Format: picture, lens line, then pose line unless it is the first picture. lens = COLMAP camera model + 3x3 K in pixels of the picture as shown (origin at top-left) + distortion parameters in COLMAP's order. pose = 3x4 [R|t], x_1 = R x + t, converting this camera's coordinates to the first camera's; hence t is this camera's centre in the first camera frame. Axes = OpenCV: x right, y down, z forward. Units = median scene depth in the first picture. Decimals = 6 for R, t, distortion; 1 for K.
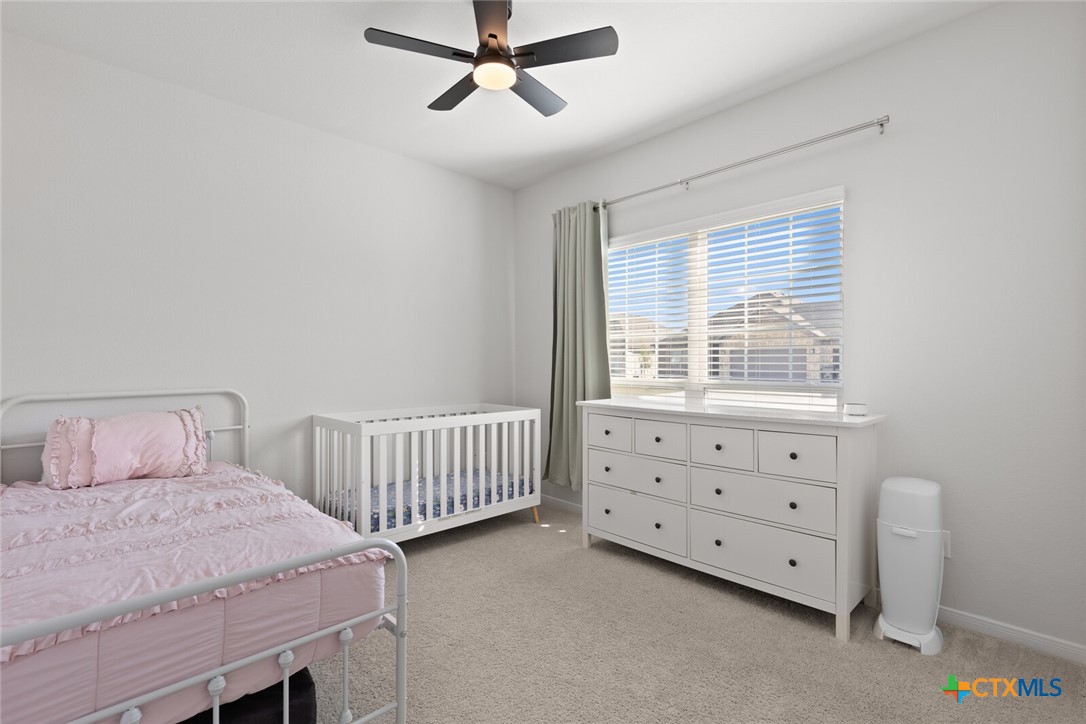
lens RADIAL K [[496.0, 0, 539.6], [0, 496.0, 360.4], [0, 0, 1]] dist [0.008883, 0.000143]
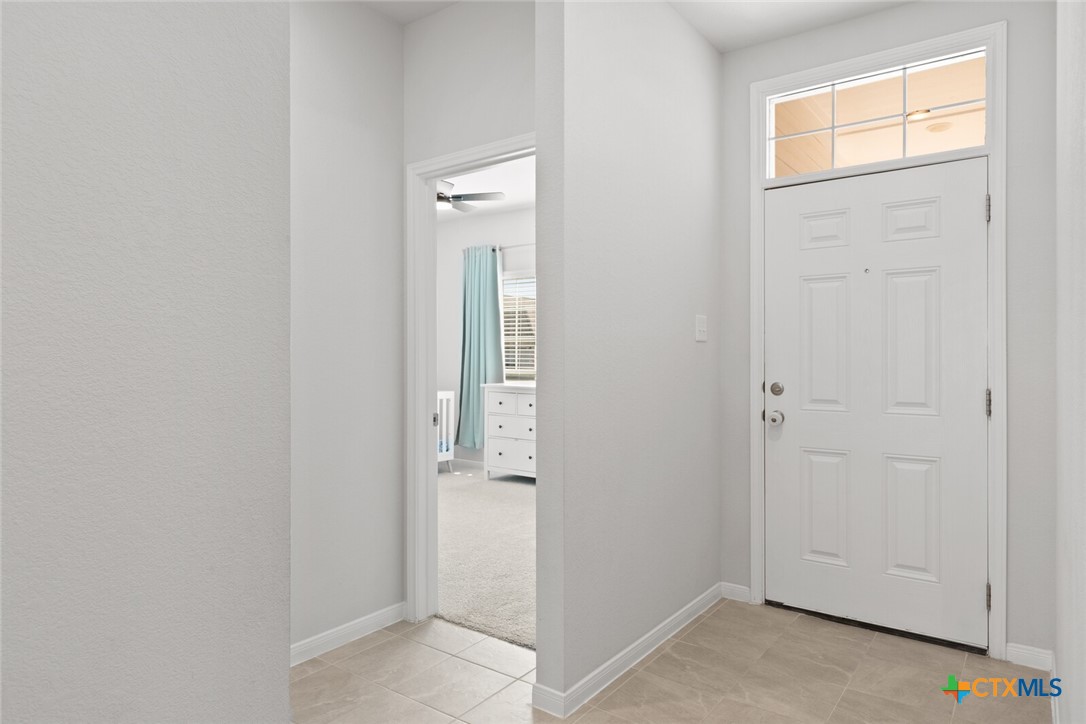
lens RADIAL K [[671.2, 0, 540.6], [0, 671.2, 362.5], [0, 0, 1]] dist [-0.004021, 0.002081]
pose [[0.984651, 0.005355, 0.174455, -0.089060], [-0.004861, 0.999983, -0.003263, 0.021789], [-0.174470, 0.002365, 0.984660, -0.912809]]
